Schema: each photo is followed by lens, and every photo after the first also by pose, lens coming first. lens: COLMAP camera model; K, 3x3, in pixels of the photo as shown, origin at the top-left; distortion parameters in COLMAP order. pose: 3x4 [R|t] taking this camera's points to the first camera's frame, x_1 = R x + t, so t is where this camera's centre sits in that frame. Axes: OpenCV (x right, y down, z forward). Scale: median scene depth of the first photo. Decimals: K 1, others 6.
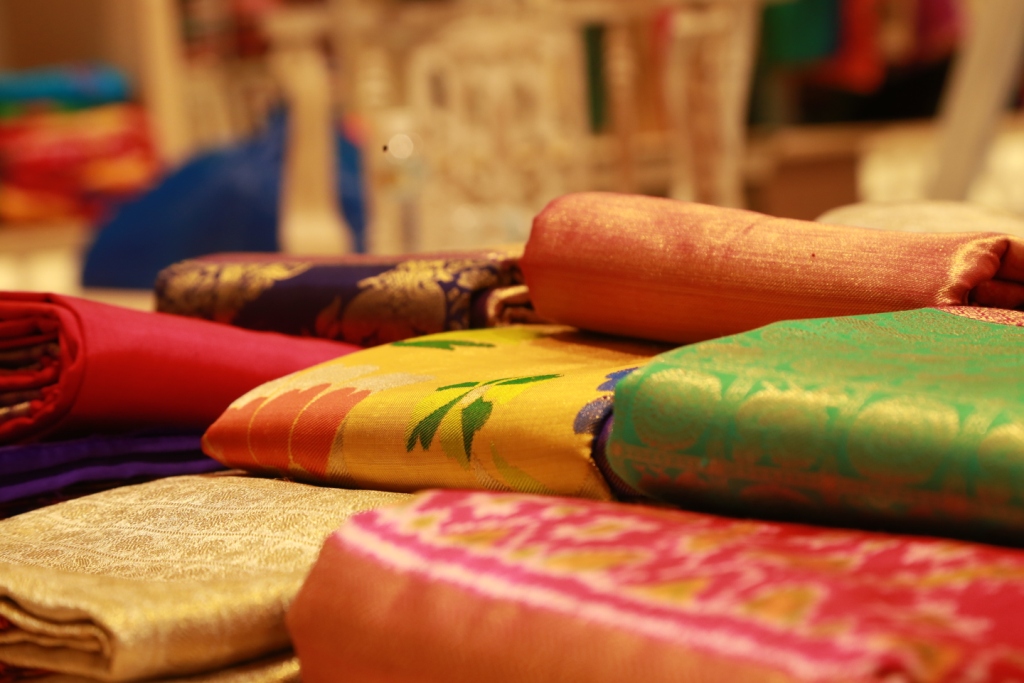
lens RADIAL K [[2711.9, 0, 512.0], [0, 2711.9, 341.5], [0, 0, 1]] dist [0.506114, -0.364352]
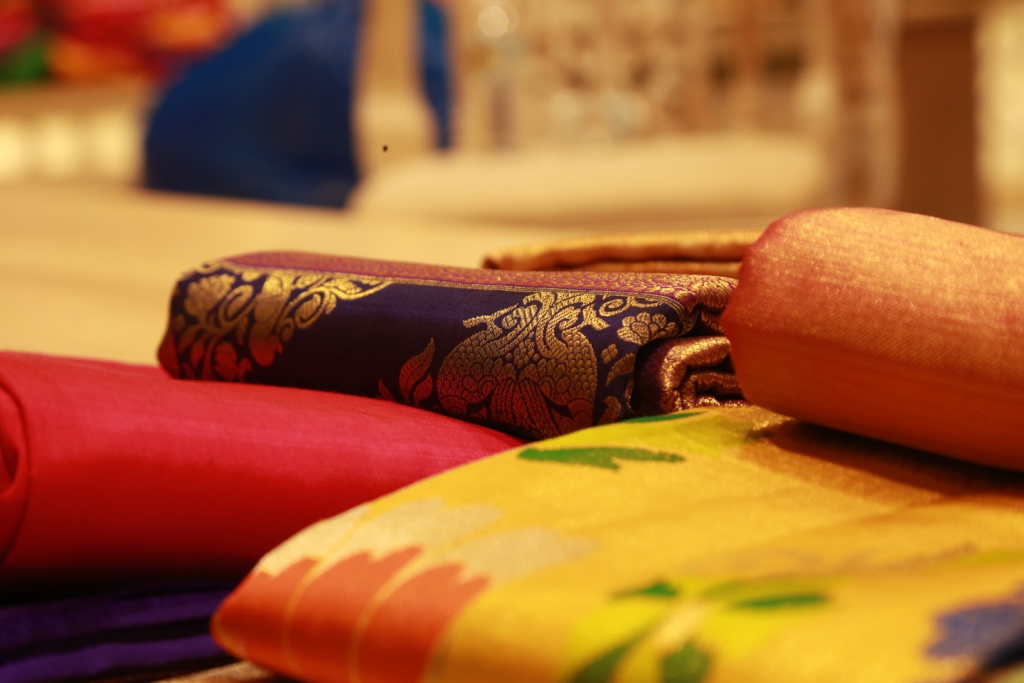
lens RADIAL K [[2711.9, 0, 512.0], [0, 2711.9, 341.5], [0, 0, 1]] dist [0.506114, -0.364352]
pose [[0.999386, 0.023391, -0.026070, -0.027924], [-0.021849, 0.998081, 0.057945, -0.056966], [0.027375, -0.057340, 0.997979, 0.345853]]
